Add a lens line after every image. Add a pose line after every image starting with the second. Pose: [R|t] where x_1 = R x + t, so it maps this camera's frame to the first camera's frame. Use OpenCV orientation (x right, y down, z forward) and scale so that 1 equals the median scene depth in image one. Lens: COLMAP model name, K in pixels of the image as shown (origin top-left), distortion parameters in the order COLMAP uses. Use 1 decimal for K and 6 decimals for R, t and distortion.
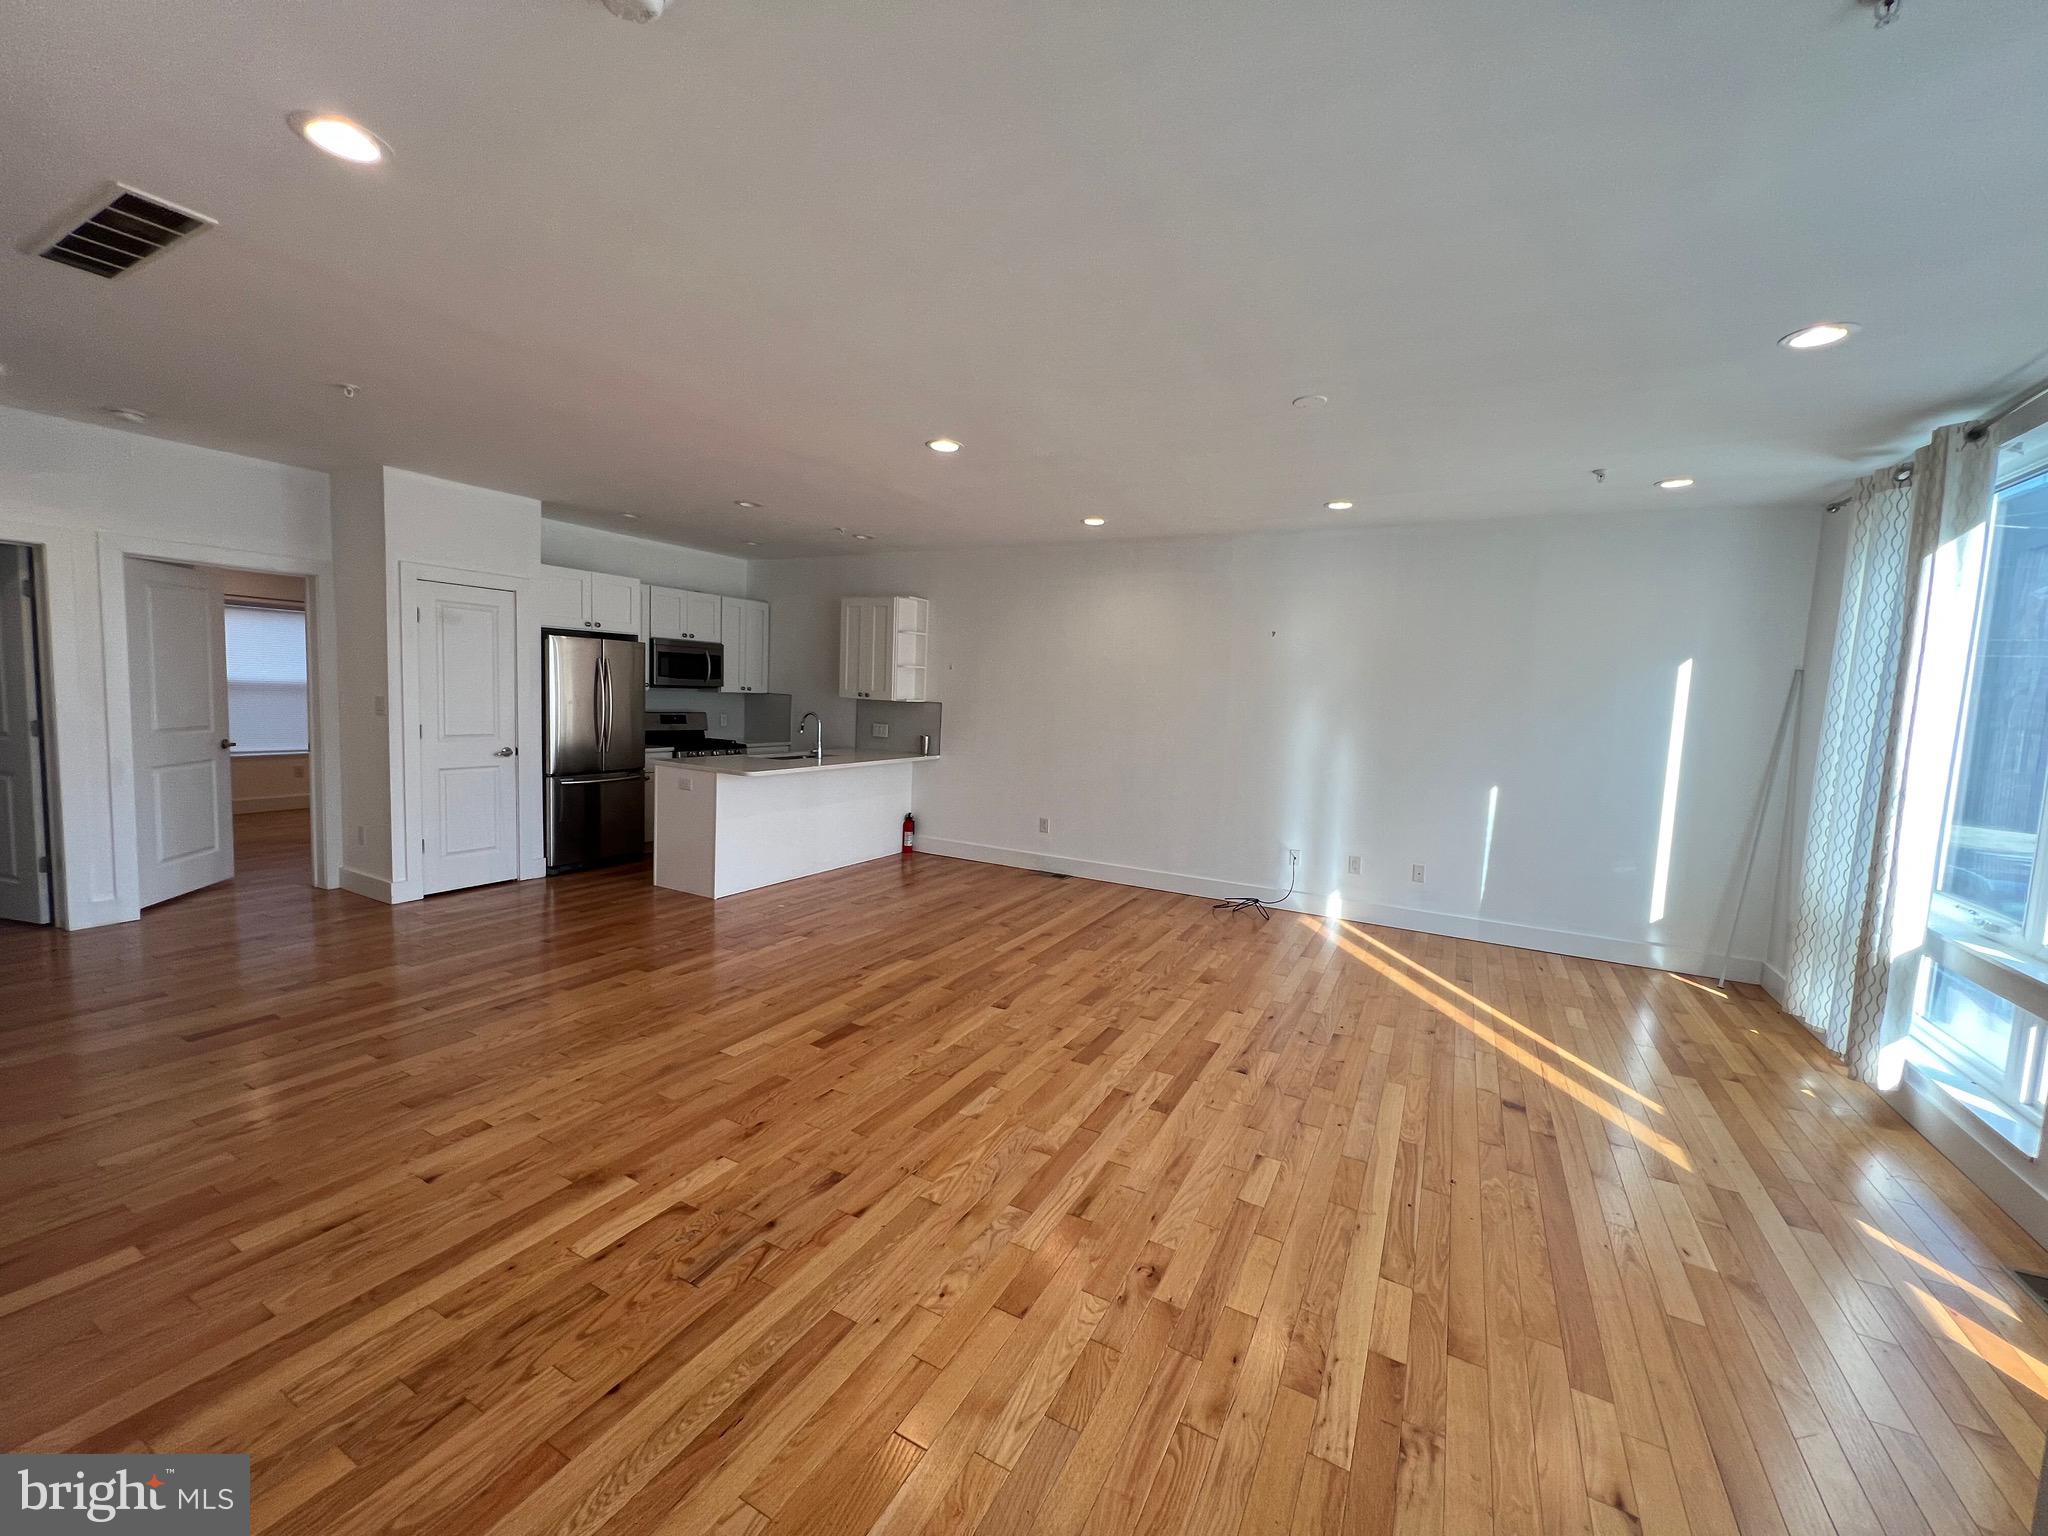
lens RADIAL K [[819.8, 0, 1015.9], [0, 819.8, 763.1], [0, 0, 1]] dist [-0.000374, 0.000329]
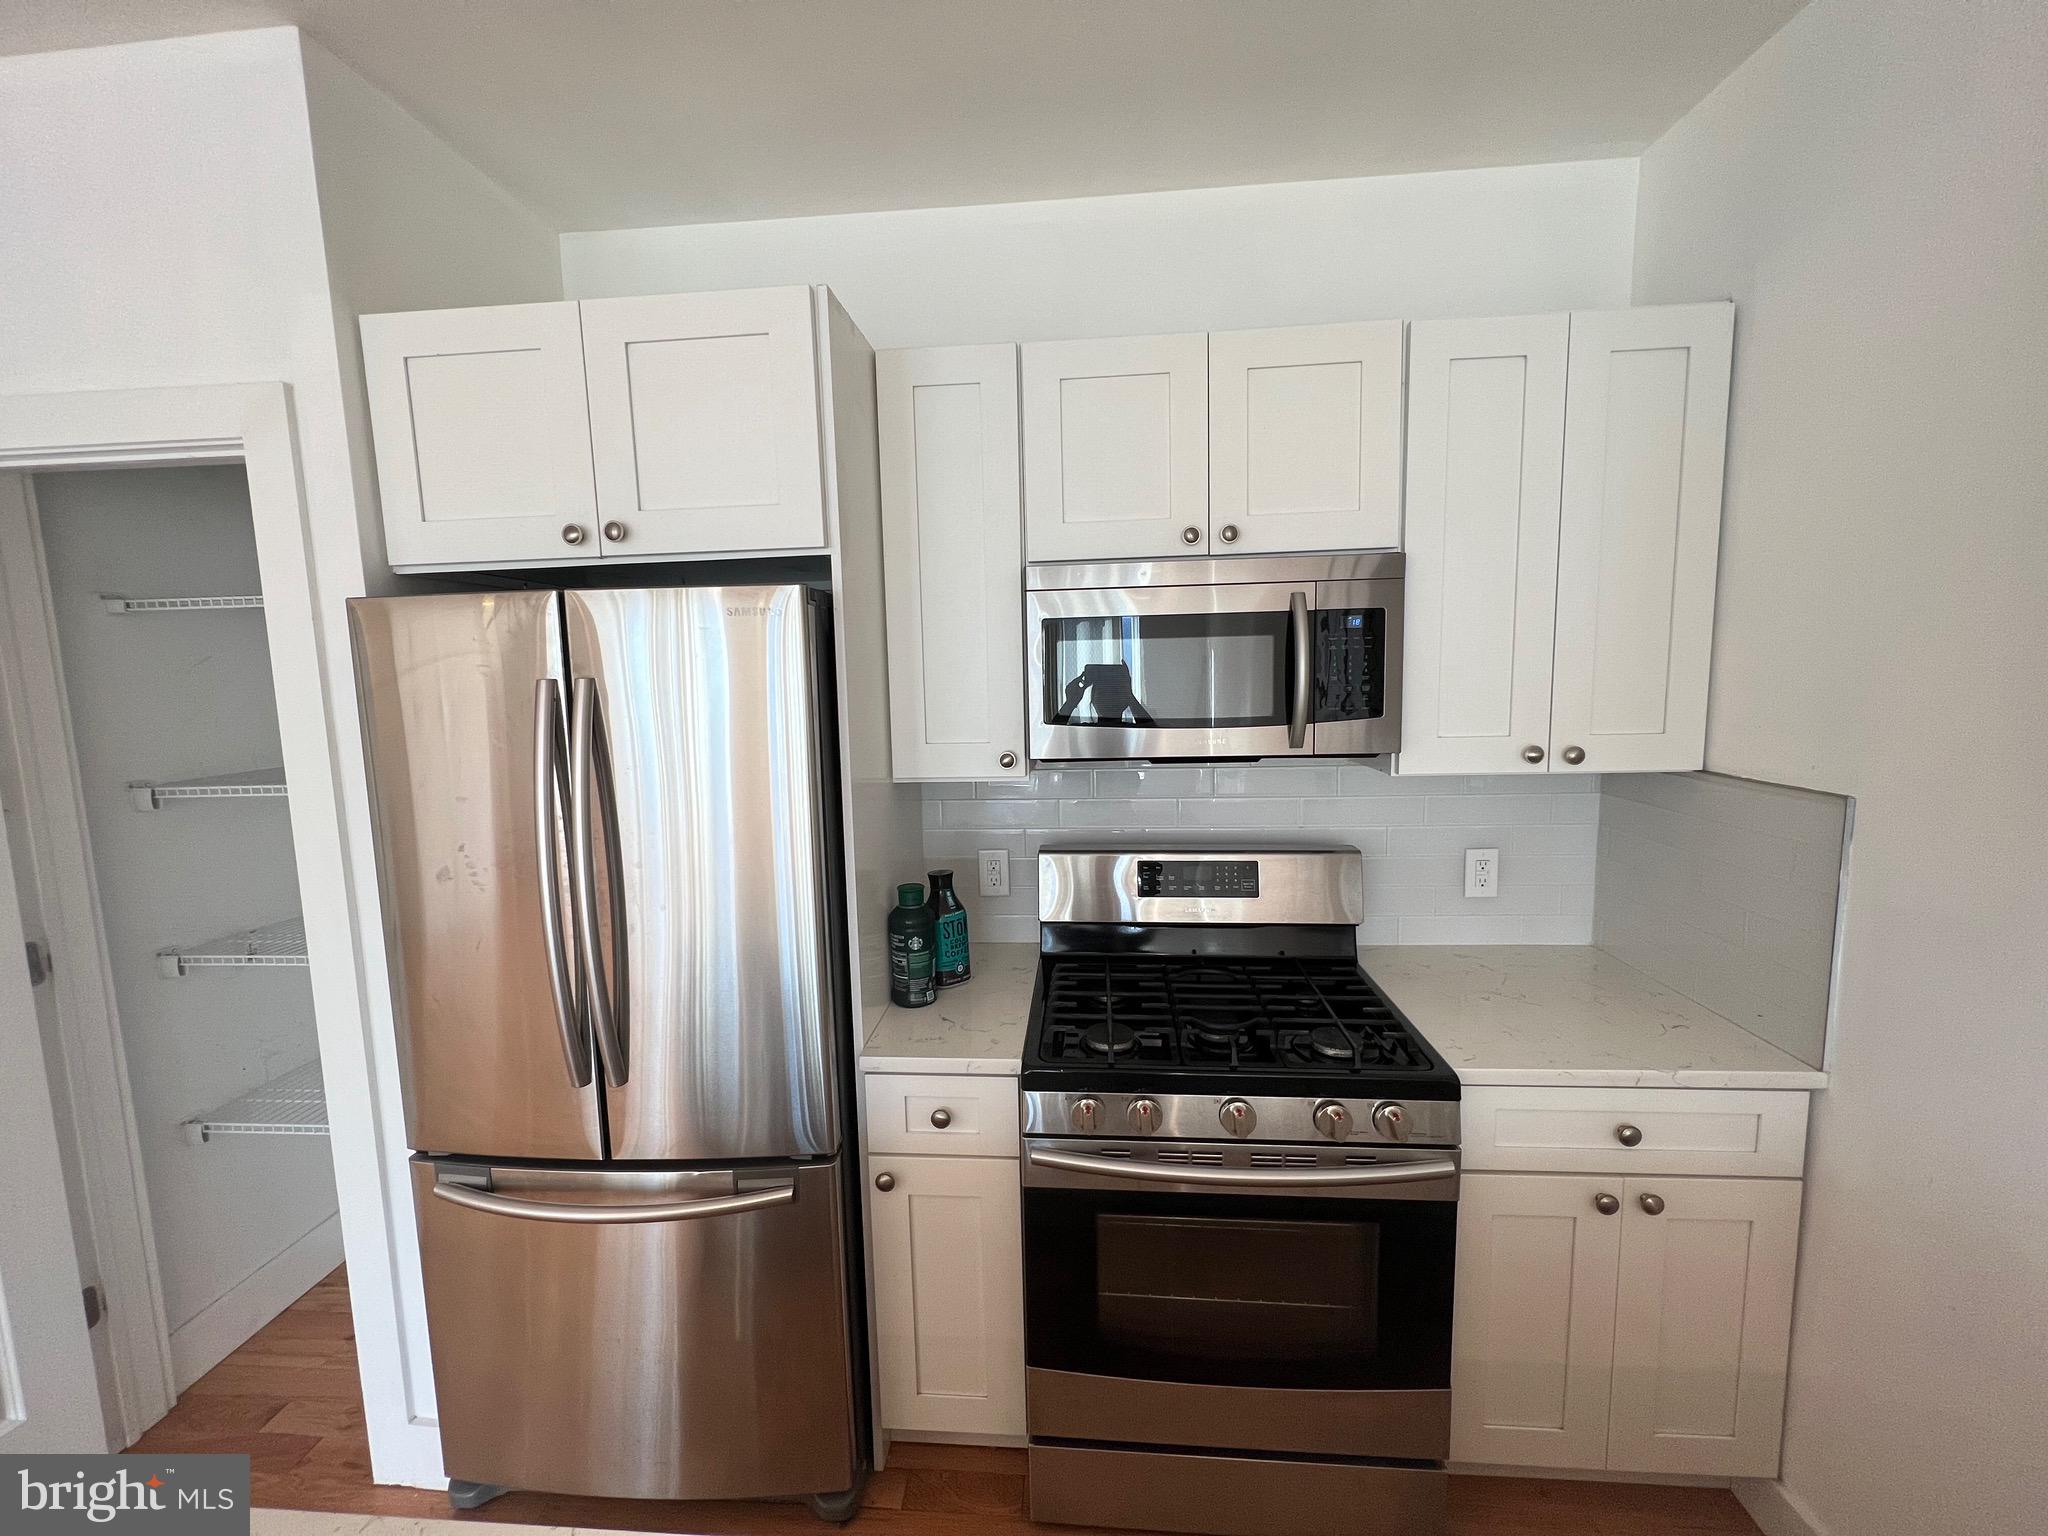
lens RADIAL K [[819.8, 0, 1010.1], [0, 819.8, 762.5], [0, 0, 1]] dist [-0.000374, 0.000329]
pose [[0.408529, 0.053002, -0.911205, -0.374829], [-0.039259, 0.998409, 0.040473, -0.175077], [0.911901, 0.019238, 0.409960, 1.506195]]
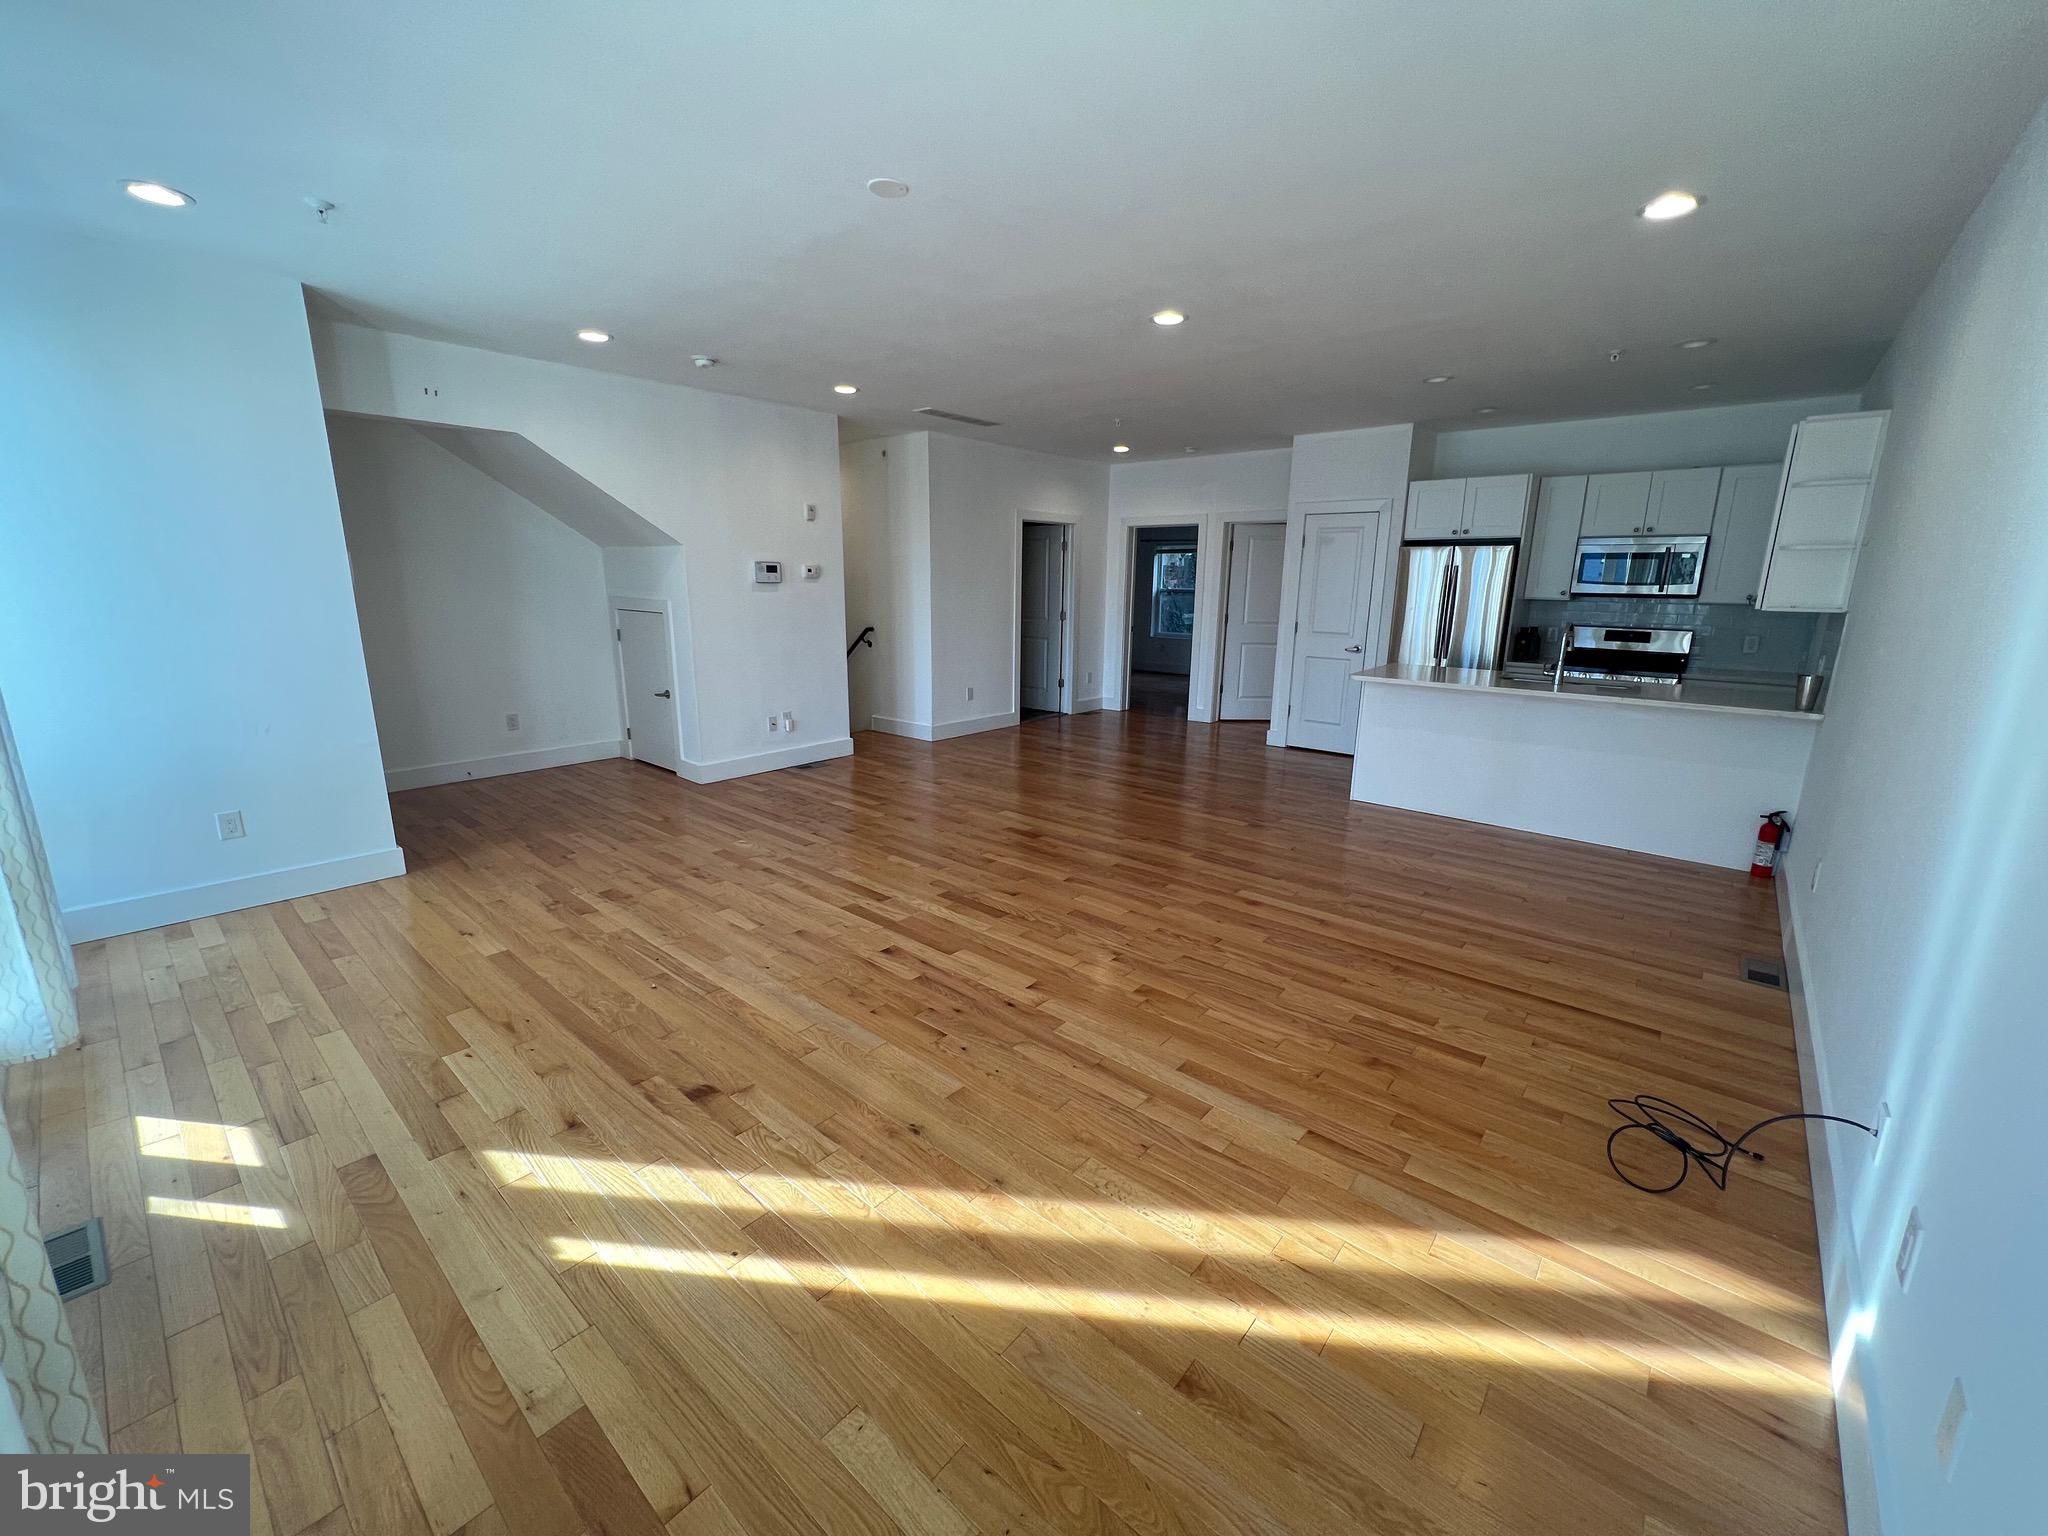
lens RADIAL K [[819.8, 0, 1023.8], [0, 819.8, 766.3], [0, 0, 1]] dist [-0.000374, 0.000329]
pose [[-0.210644, 0.174854, -0.961798, 0.926771], [-0.107098, 0.973823, 0.200496, -0.047981], [0.971678, 0.145240, -0.186403, 1.050486]]
